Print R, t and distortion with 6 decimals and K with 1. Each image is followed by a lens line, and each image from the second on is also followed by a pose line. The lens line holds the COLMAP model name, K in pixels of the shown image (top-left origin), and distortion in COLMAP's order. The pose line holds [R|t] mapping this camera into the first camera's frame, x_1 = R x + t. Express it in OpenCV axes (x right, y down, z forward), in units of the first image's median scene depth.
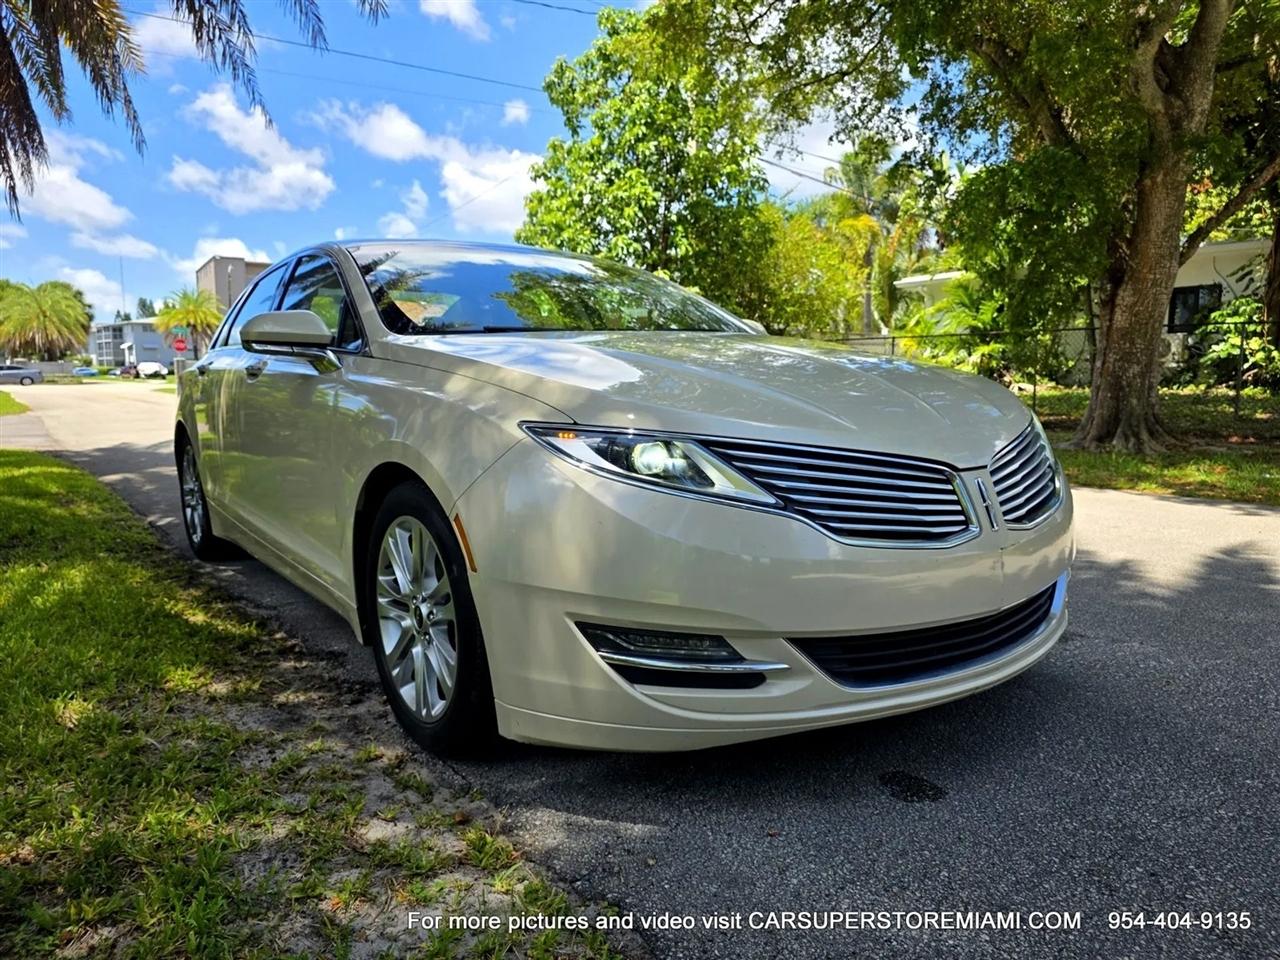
lens RADIAL K [[876.8, 0, 640.0], [0, 876.8, 480.0], [0, 0, 1]] dist [0.025928, -0.025741]
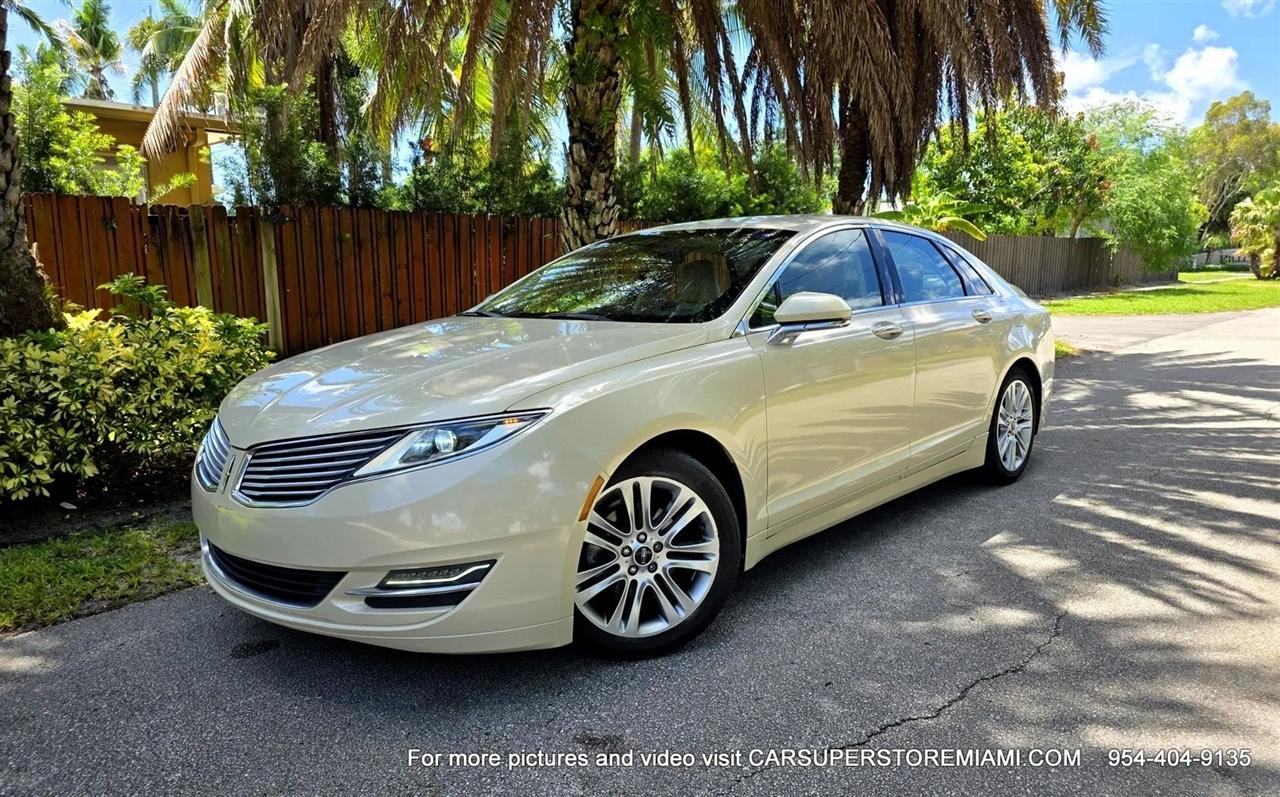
lens RADIAL K [[882.3, 0, 640.0], [0, 882.3, 398.5], [0, 0, 1]] dist [0.003185, -0.001988]
pose [[0.175021, 0.145536, -0.973749, 0.407978], [-0.101559, 0.986408, 0.129173, -0.075050], [0.979313, 0.076285, 0.187423, 0.297299]]
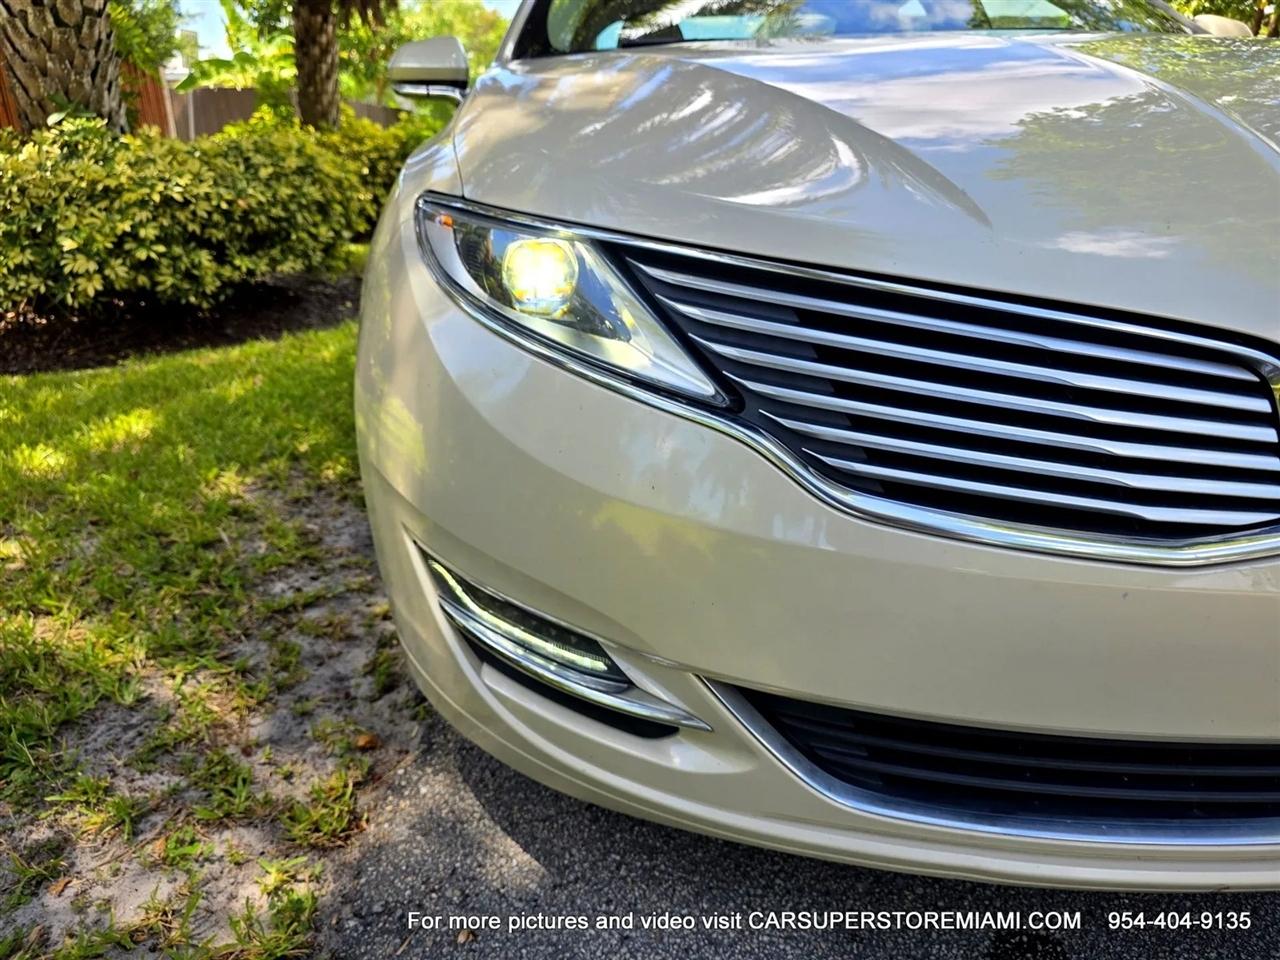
lens RADIAL K [[876.8, 0, 640.0], [0, 876.8, 480.0], [0, 0, 1]] dist [0.025928, -0.025741]
pose [[0.836492, 0.191665, -0.513367, 0.070923], [-0.057822, 0.962479, 0.265124, -0.009781], [0.544920, -0.192090, 0.816189, 0.117282]]
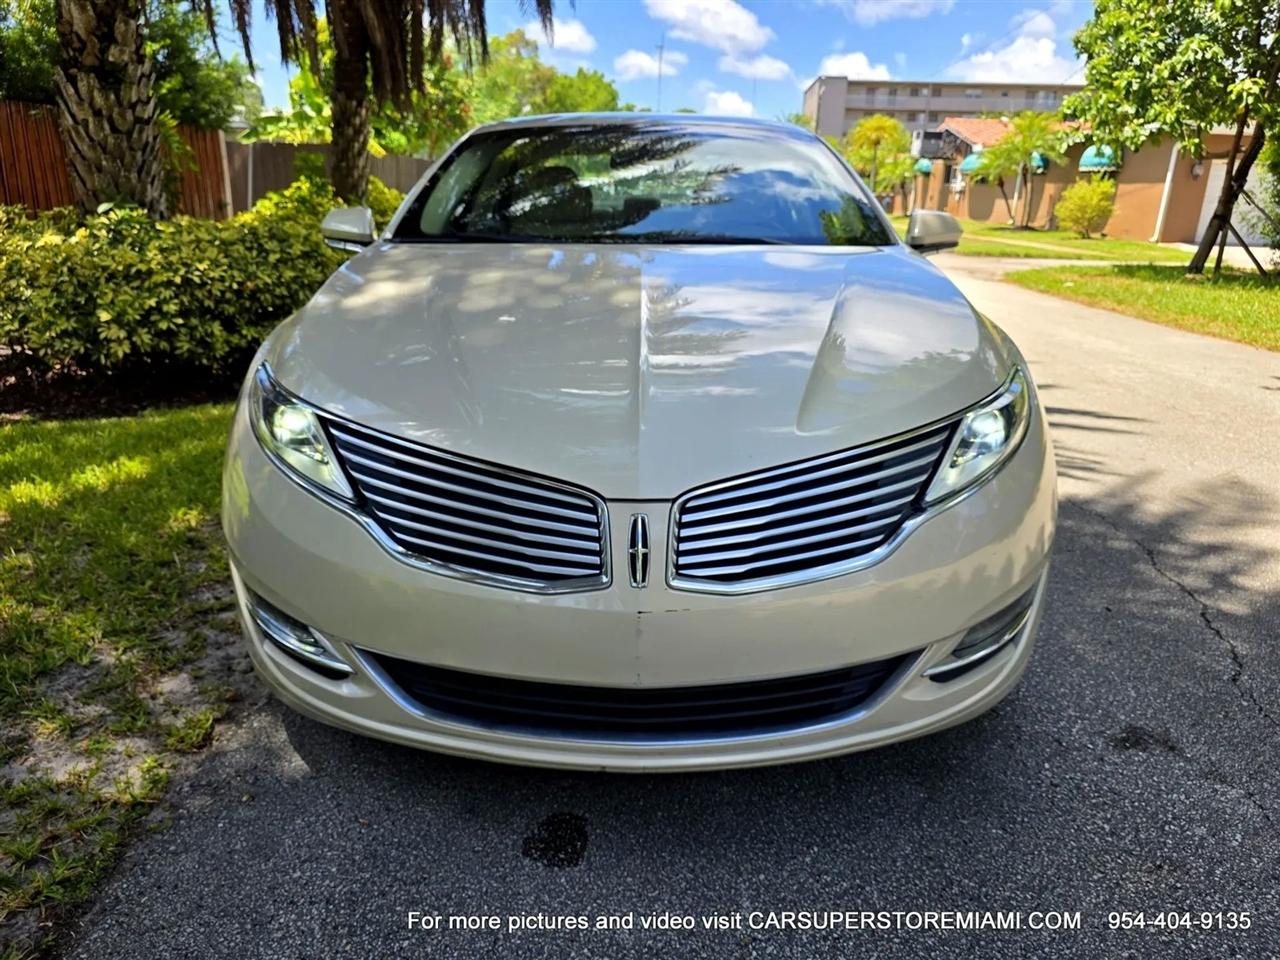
lens RADIAL K [[873.7, 0, 646.0], [0, 873.7, 491.8], [0, 0, 1]] dist [0.026016, -0.026542]
pose [[0.807098, 0.212124, -0.550995, 0.172985], [-0.096936, 0.968175, 0.230739, -0.041928], [0.582405, -0.132818, 0.801975, 0.089853]]
